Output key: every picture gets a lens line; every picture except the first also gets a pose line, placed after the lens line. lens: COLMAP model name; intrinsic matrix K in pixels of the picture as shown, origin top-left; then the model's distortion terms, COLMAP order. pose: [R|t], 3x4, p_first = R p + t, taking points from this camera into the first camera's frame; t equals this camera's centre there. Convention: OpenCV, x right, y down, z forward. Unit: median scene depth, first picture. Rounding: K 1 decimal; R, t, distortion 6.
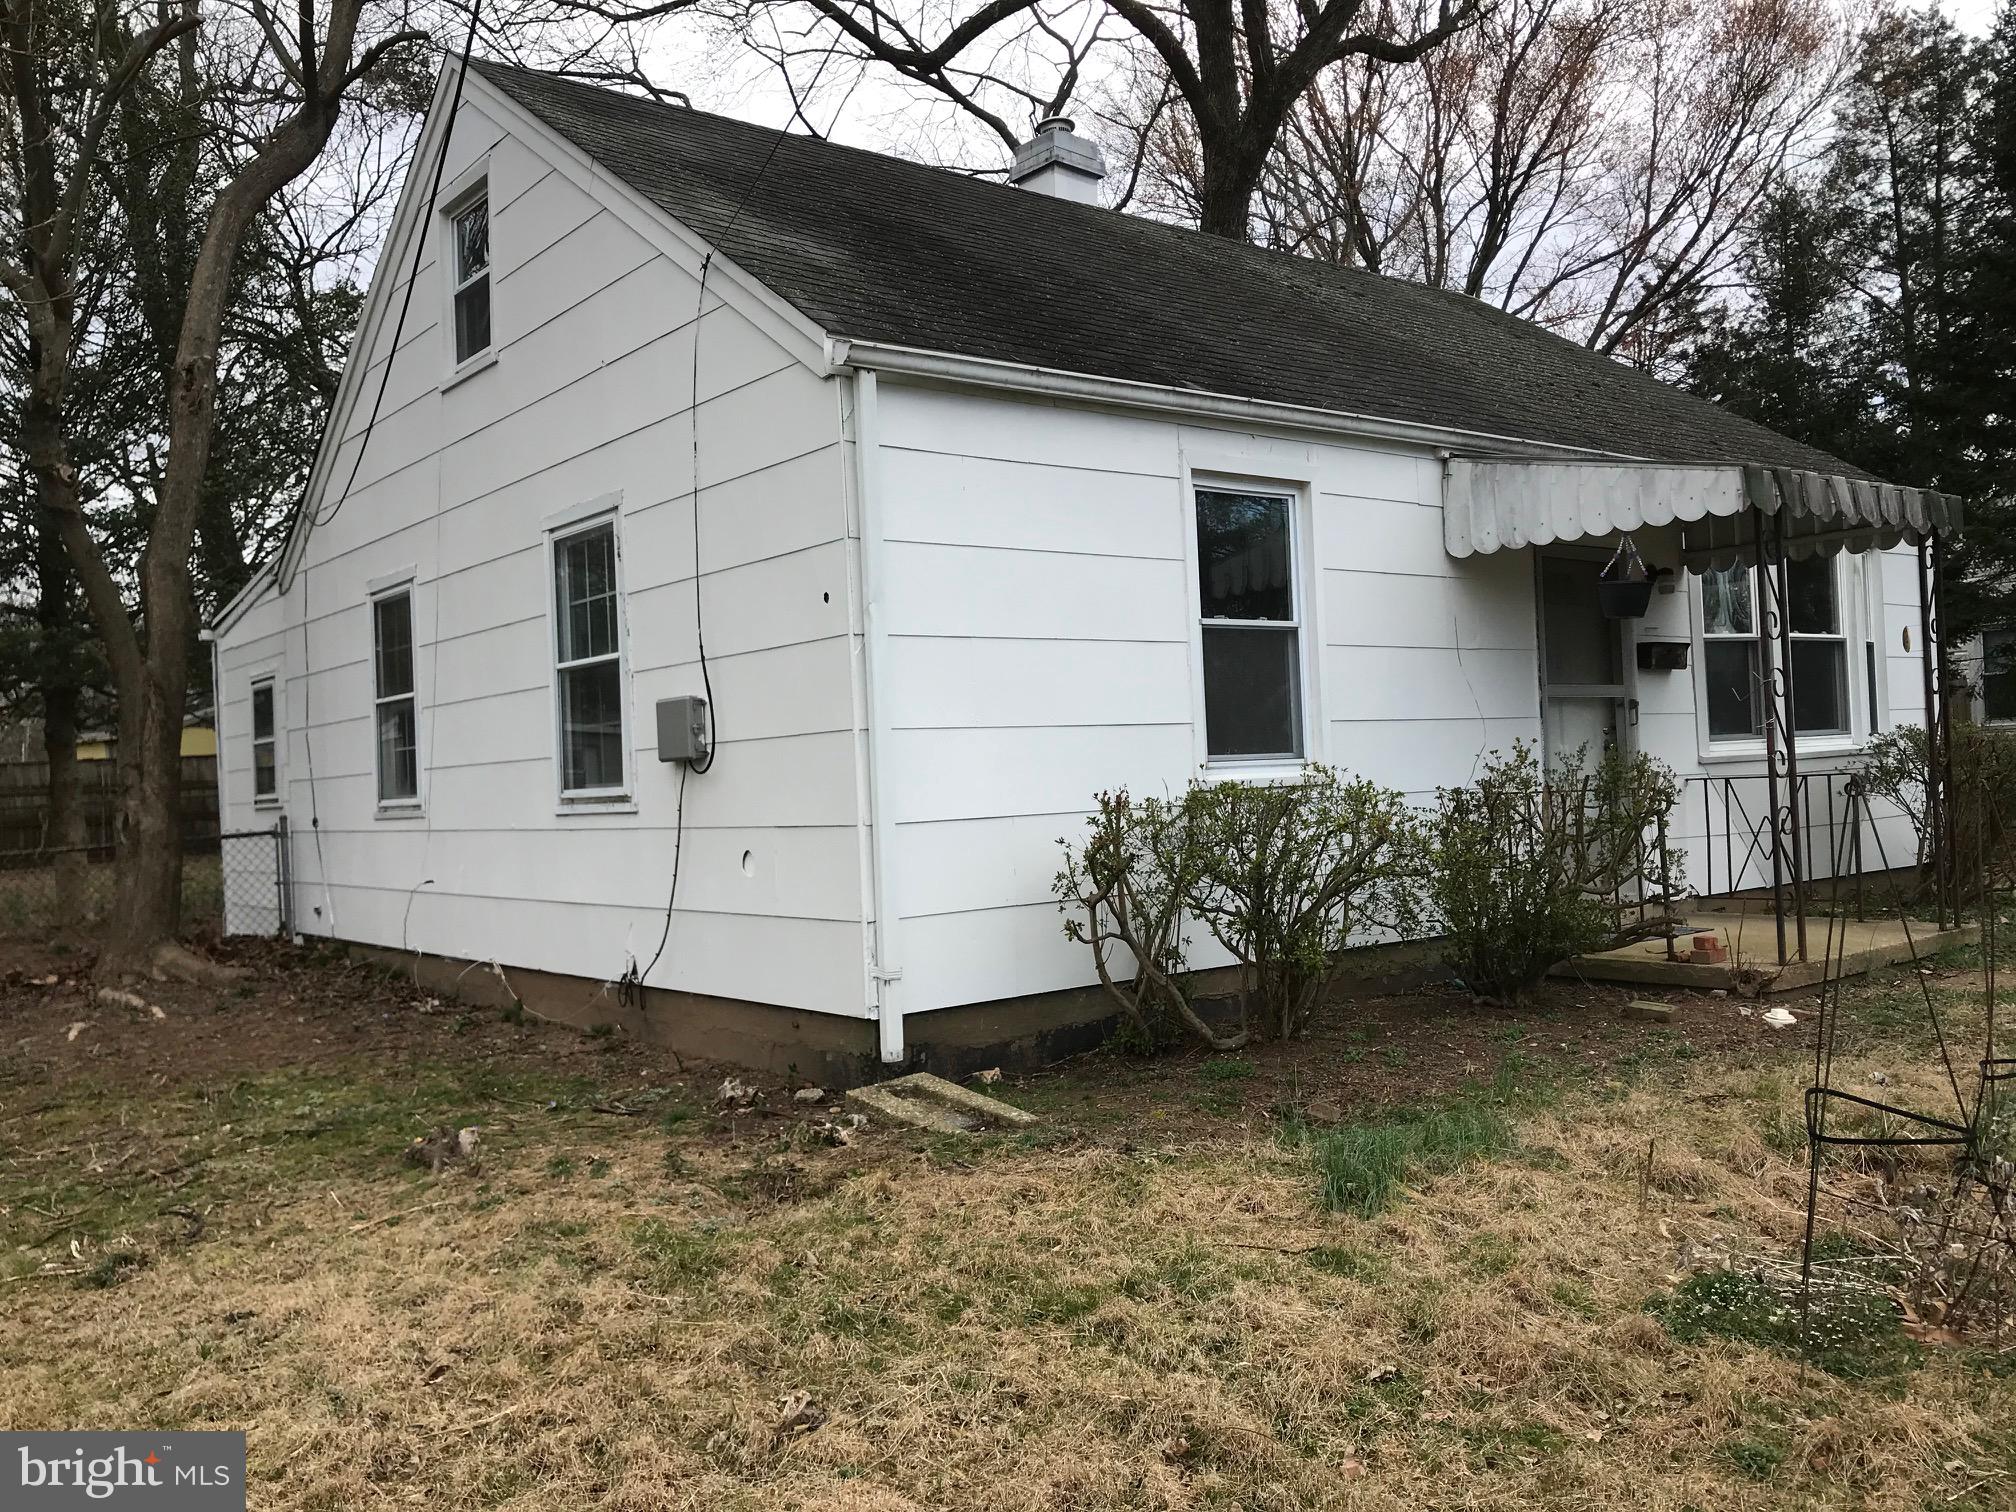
lens RADIAL K [[1670.6, 0, 979.3], [0, 1670.6, 760.0], [0, 0, 1]] dist [0.083965, -0.147950]
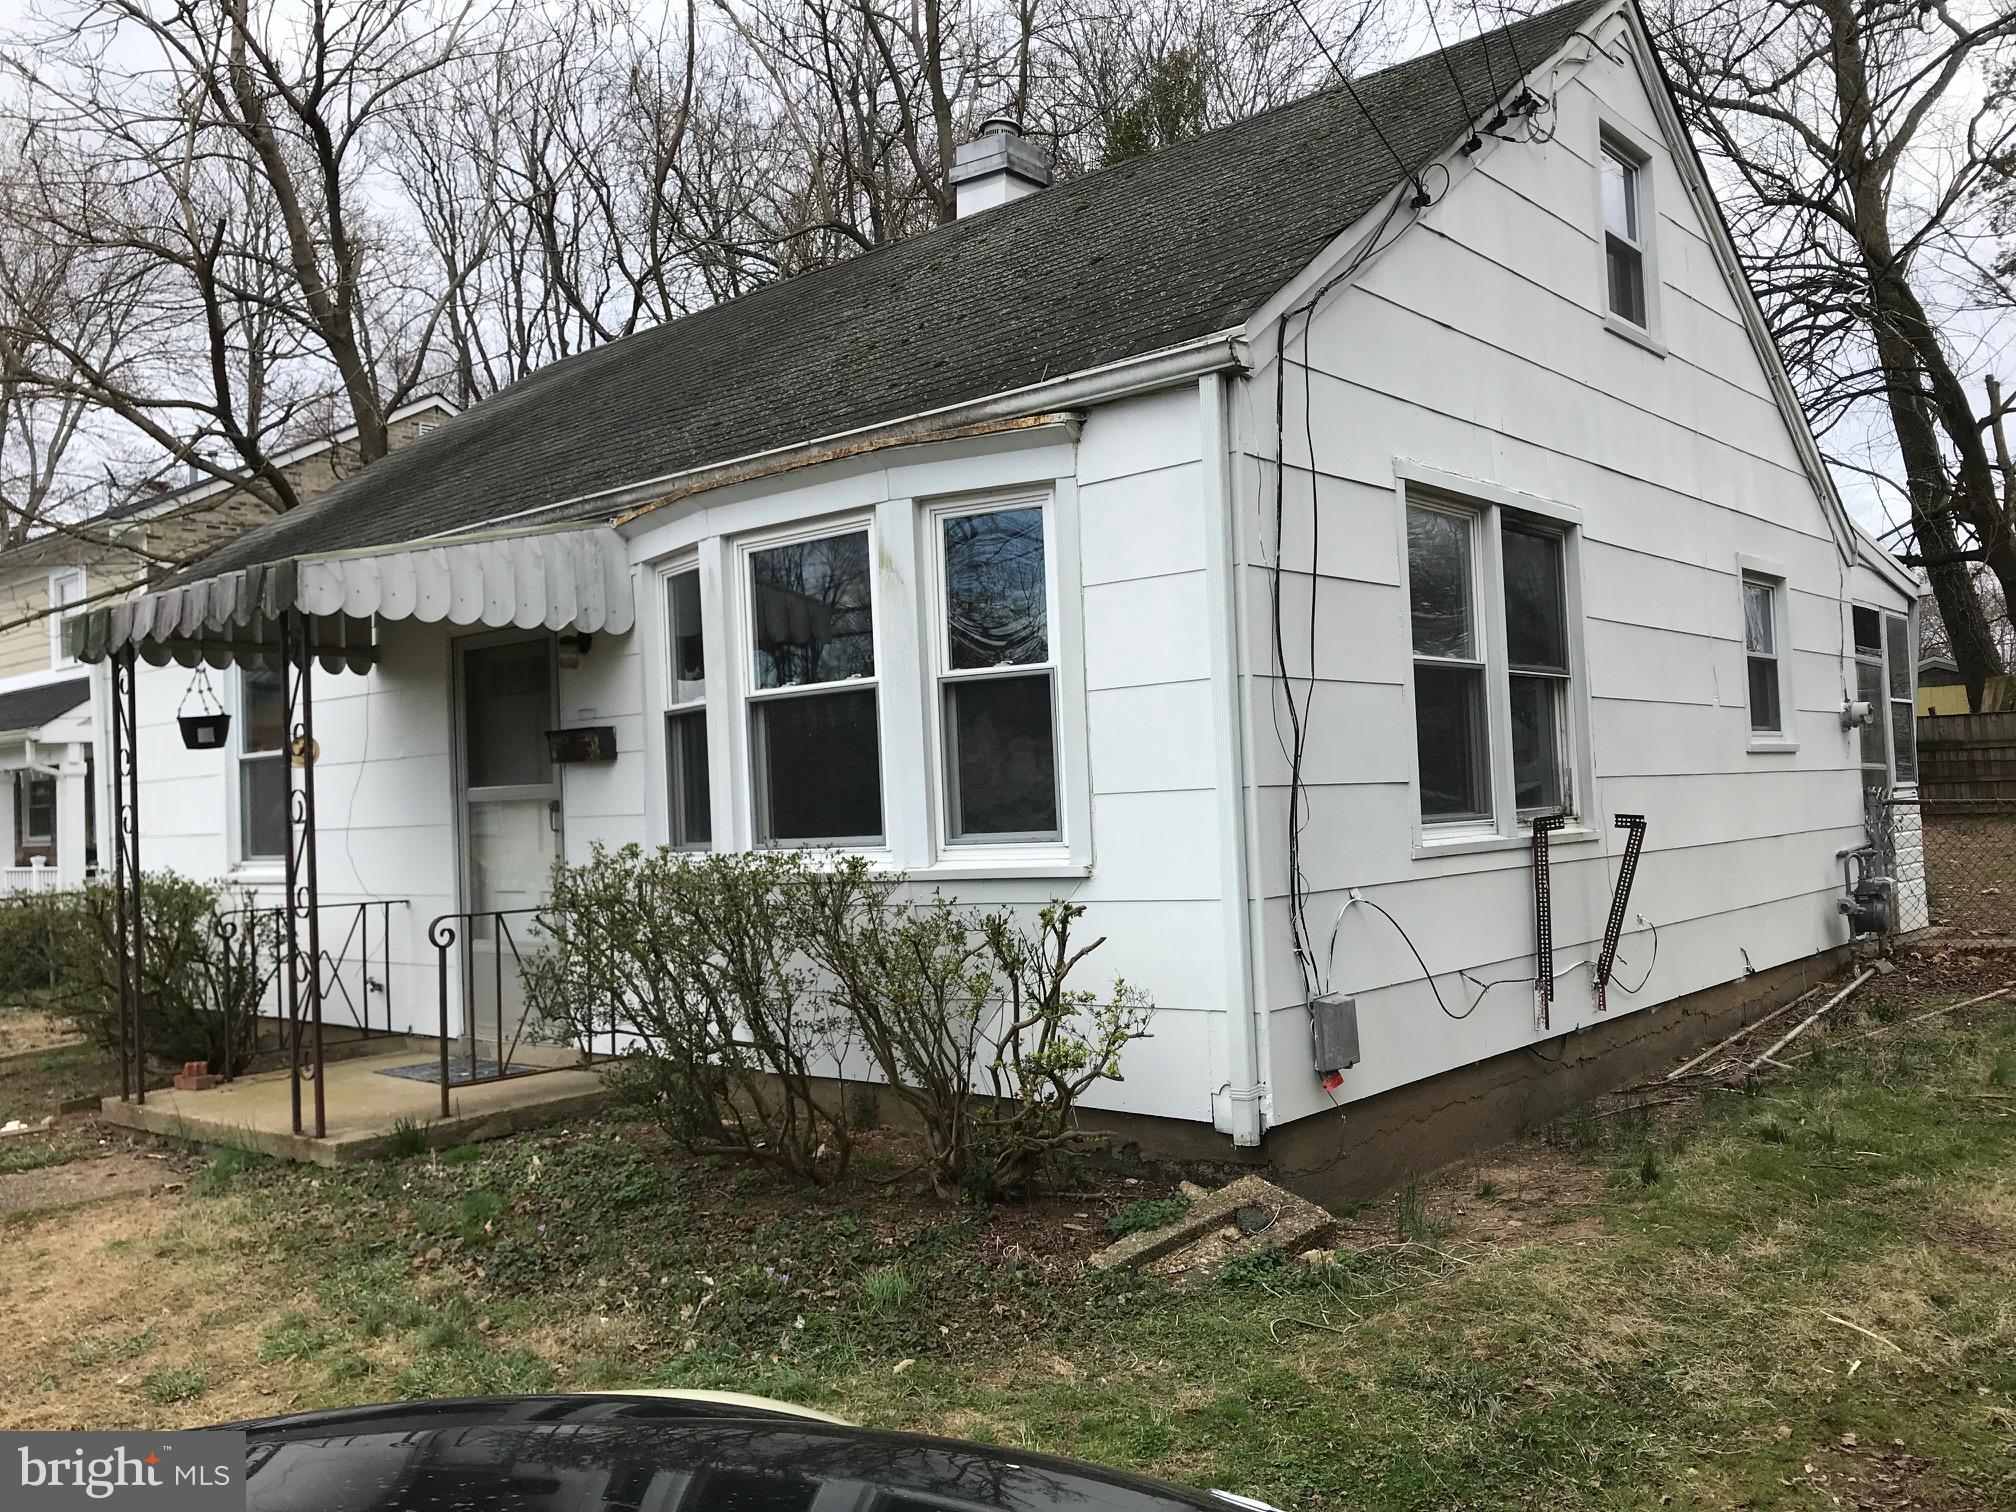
lens RADIAL K [[1670.6, 0, 979.3], [0, 1670.6, 760.0], [0, 0, 1]] dist [0.083965, -0.147950]
pose [[0.196020, 0.010150, -0.980547, 1.477930], [0.044728, 0.998813, 0.019281, -0.073843], [0.979579, -0.047637, 0.195333, 1.230113]]
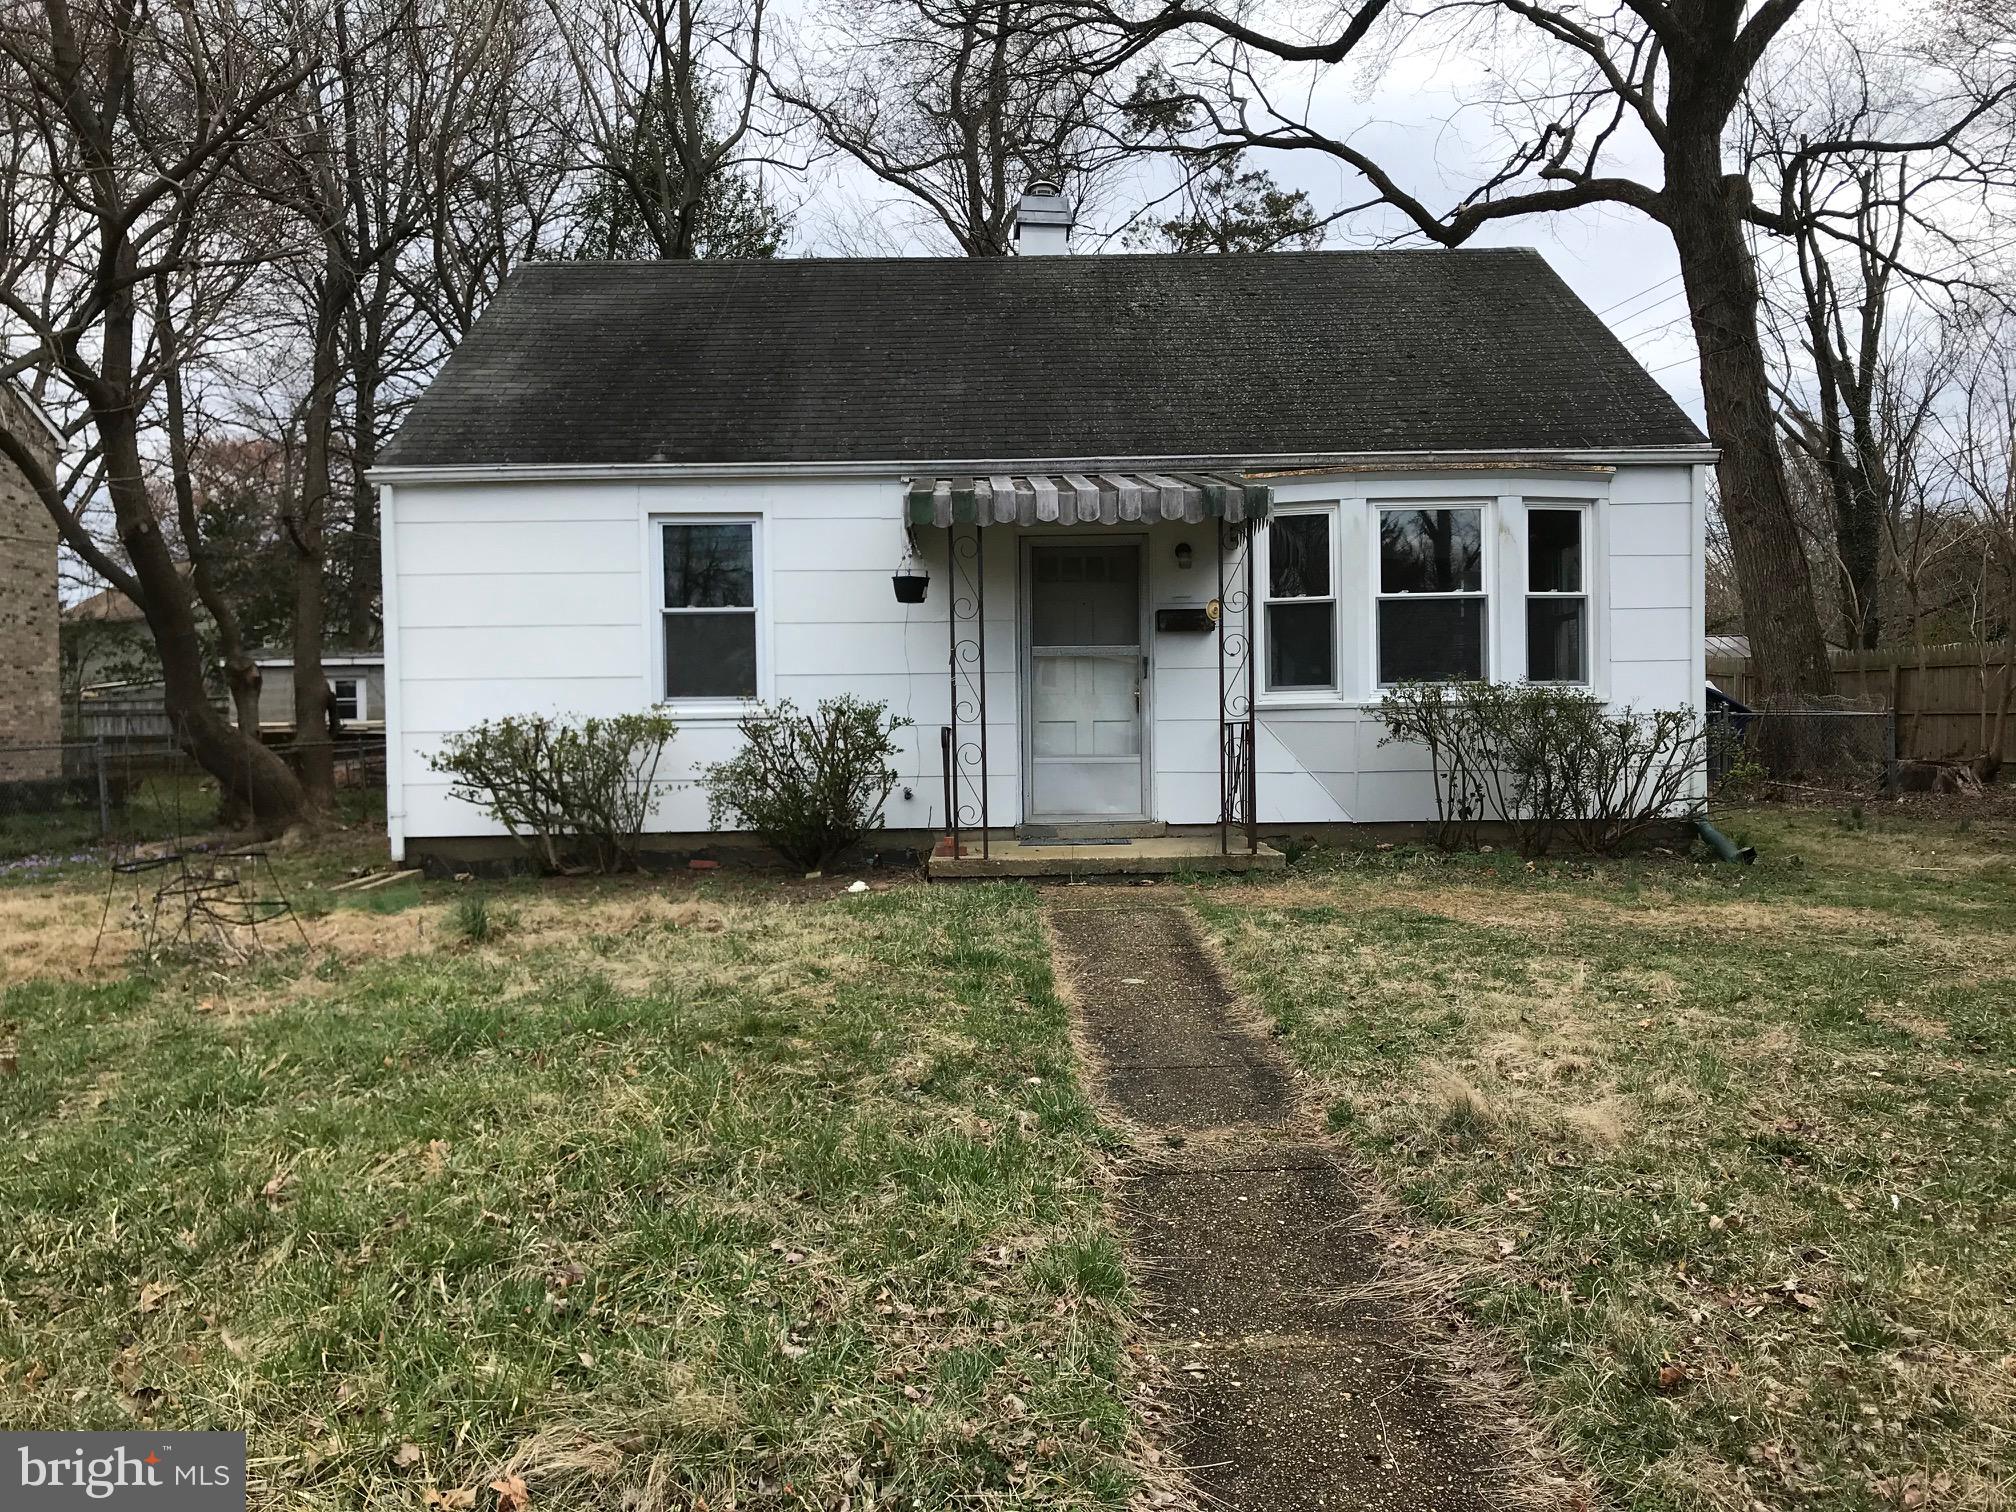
lens RADIAL K [[1670.6, 0, 979.3], [0, 1670.6, 760.0], [0, 0, 1]] dist [0.083965, -0.147950]
pose [[0.781405, 0.037620, -0.622889, 1.262217], [-0.011685, 0.998888, 0.045671, -0.018502], [0.623915, -0.028409, 0.780976, -0.029057]]
